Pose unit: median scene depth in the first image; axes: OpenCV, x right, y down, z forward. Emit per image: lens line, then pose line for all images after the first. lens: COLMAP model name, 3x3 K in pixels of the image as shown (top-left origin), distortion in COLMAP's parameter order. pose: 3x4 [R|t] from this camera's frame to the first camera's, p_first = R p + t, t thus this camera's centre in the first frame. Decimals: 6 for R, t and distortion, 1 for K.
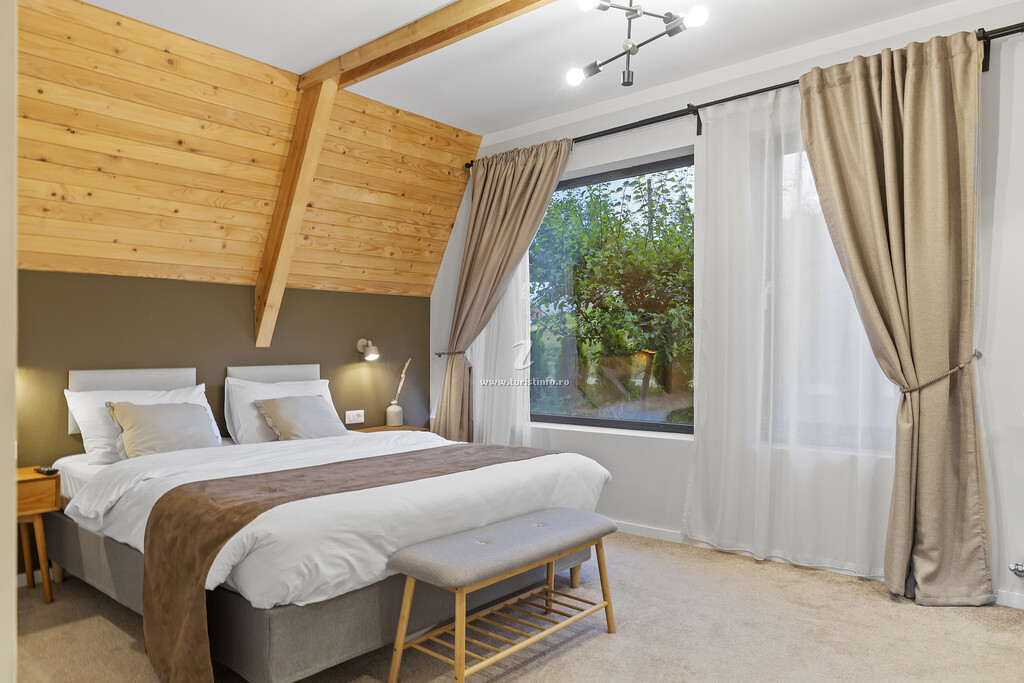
lens RADIAL K [[682.0, 0, 516.9], [0, 682.0, 347.9], [0, 0, 1]] dist [0.006419, 0.000743]
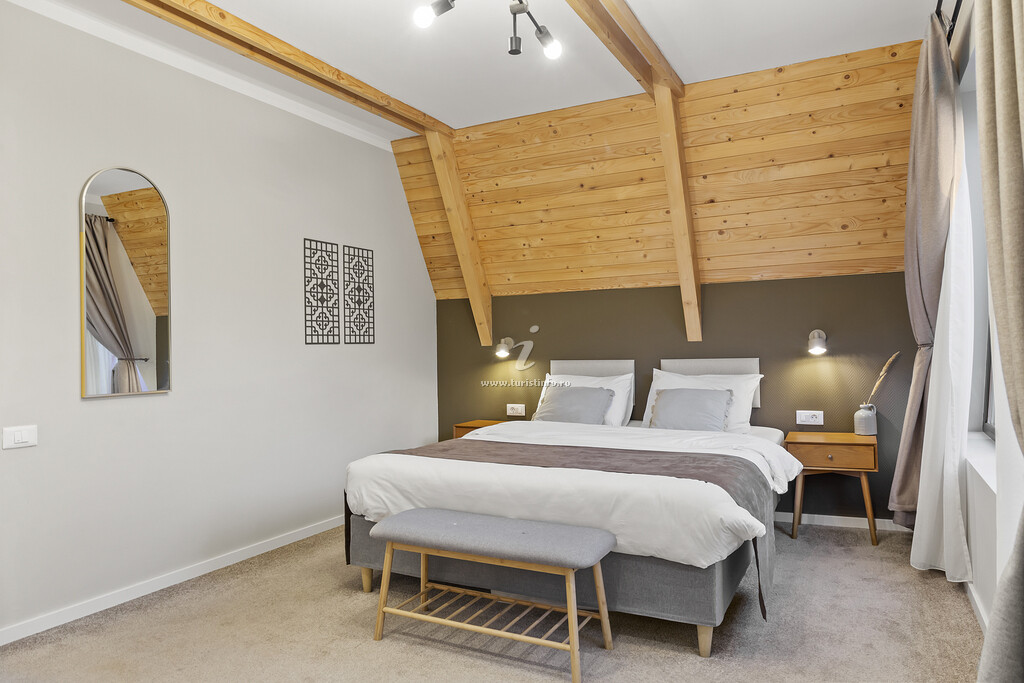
lens RADIAL K [[682.0, 0, 515.8], [0, 682.0, 336.3], [0, 0, 1]] dist [0.006419, 0.000743]
pose [[0.236358, -0.010569, -0.971609, 0.609146], [0.020455, 0.999773, -0.005900, -0.008417], [0.971451, -0.018480, 0.236520, 0.473293]]
